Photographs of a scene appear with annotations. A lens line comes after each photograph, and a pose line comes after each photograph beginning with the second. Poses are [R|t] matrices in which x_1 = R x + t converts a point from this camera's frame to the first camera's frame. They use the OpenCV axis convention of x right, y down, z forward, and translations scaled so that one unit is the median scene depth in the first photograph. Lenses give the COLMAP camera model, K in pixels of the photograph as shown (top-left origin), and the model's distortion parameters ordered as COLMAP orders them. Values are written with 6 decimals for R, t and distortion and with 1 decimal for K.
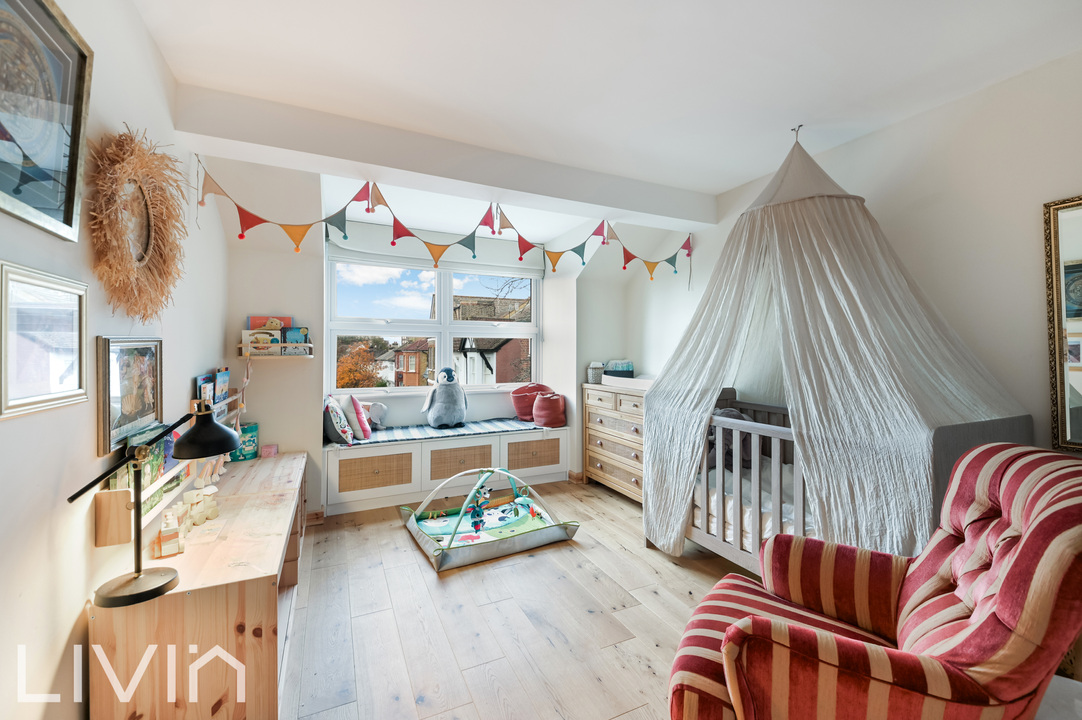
lens RADIAL K [[424.9, 0, 550.0], [0, 424.9, 349.6], [0, 0, 1]] dist [0.001581, -0.000238]
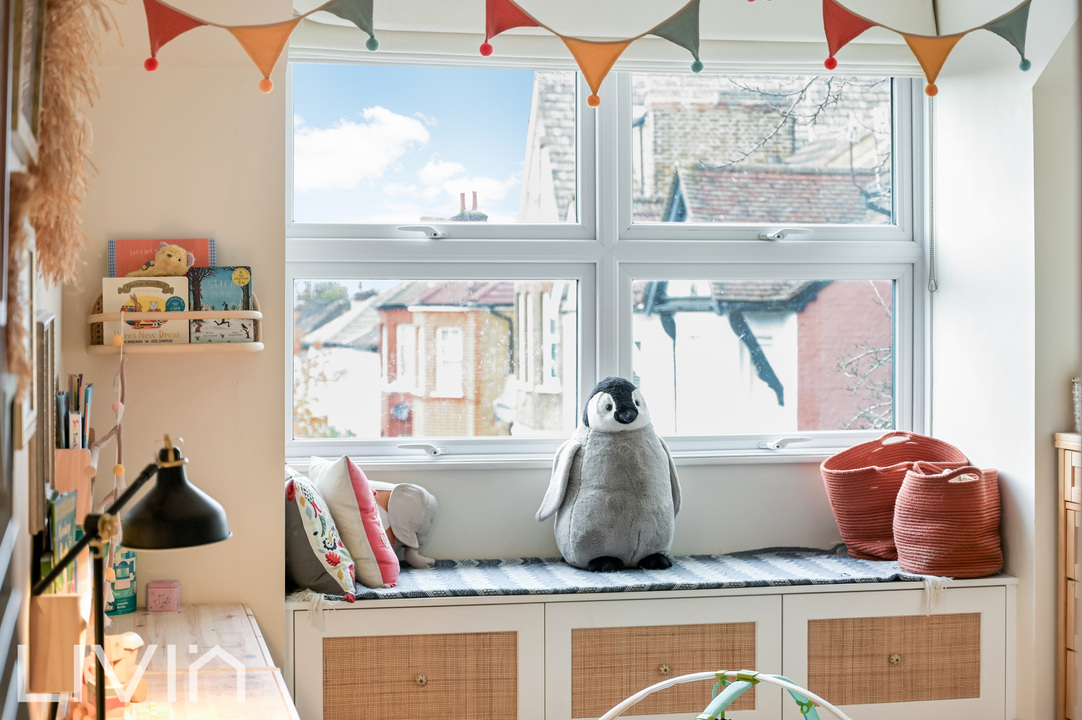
lens RADIAL K [[1896.3, 0, 541.0], [0, 1896.3, 356.2], [0, 0, 1]] dist [-0.056050, 0.000000]
pose [[0.965440, 0.002629, -0.260611, 0.073639], [0.005235, 0.999552, 0.029476, -0.016490], [0.260572, -0.029822, 0.964994, -0.388095]]
